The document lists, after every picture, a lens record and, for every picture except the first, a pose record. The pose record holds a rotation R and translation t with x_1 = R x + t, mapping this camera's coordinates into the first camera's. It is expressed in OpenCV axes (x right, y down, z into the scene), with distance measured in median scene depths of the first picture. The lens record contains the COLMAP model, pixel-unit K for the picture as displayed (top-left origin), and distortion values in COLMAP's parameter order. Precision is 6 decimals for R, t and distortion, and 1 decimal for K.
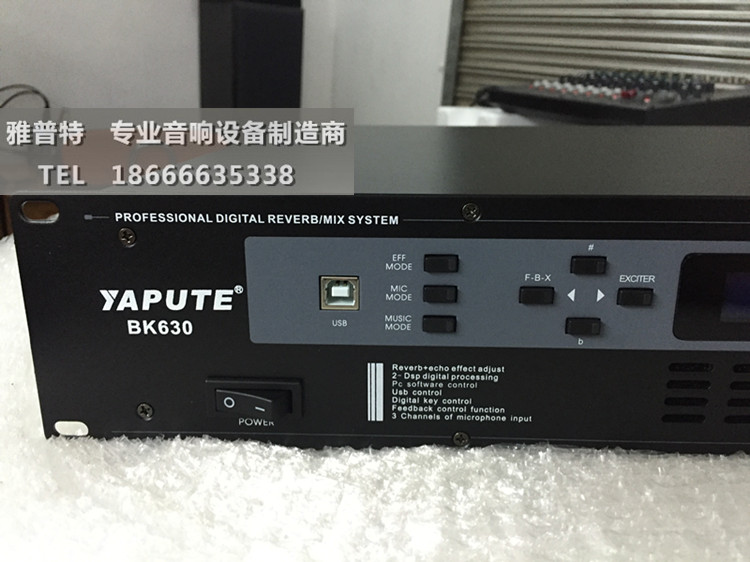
lens RADIAL K [[618.8, 0, 378.1], [0, 618.8, 273.2], [0, 0, 1]] dist [0.054809, -0.070398]
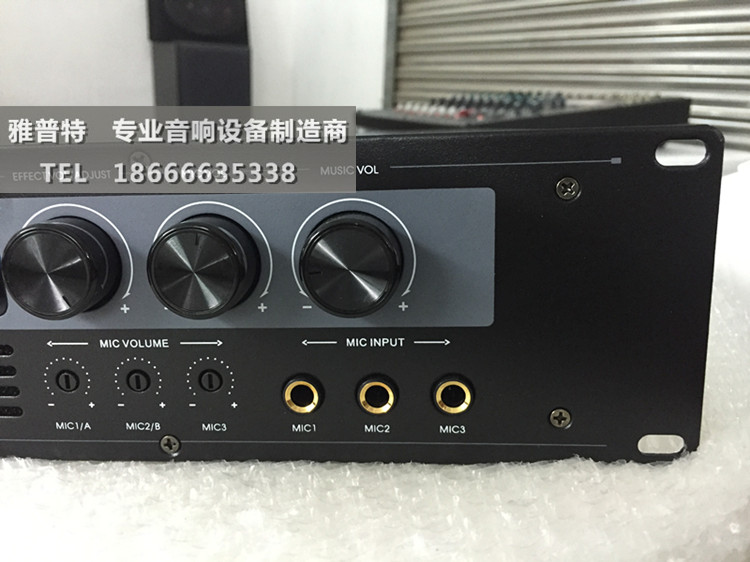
lens RADIAL K [[618.8, 0, 391.0], [0, 618.8, 275.3], [0, 0, 1]] dist [0.054809, -0.070398]
pose [[0.998743, -0.018357, -0.046631, 1.470350], [0.015664, 0.998224, -0.057474, 0.107725], [0.047603, 0.056671, 0.997257, 0.147677]]
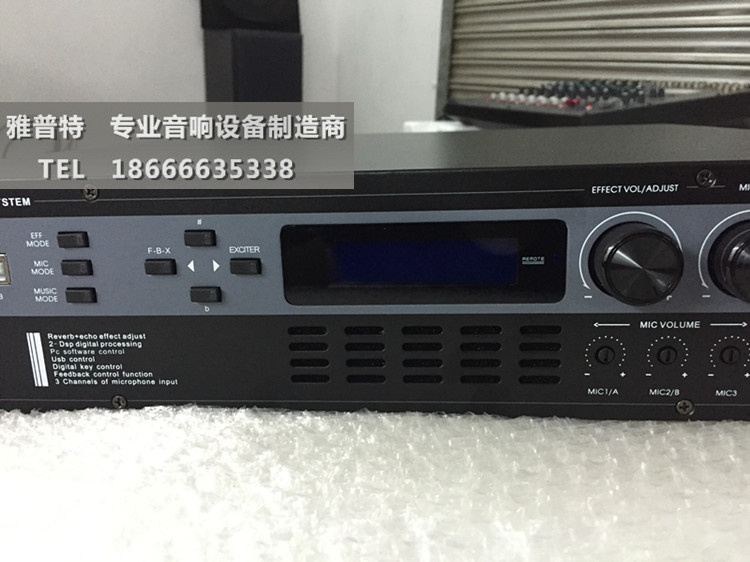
lens RADIAL K [[618.8, 0, 385.9], [0, 618.8, 272.6], [0, 0, 1]] dist [0.054809, -0.070398]
pose [[0.998156, -0.019584, -0.057459, 0.690940], [0.017625, 0.999253, -0.034397, 0.087243], [0.058089, 0.033320, 0.997755, -0.080920]]
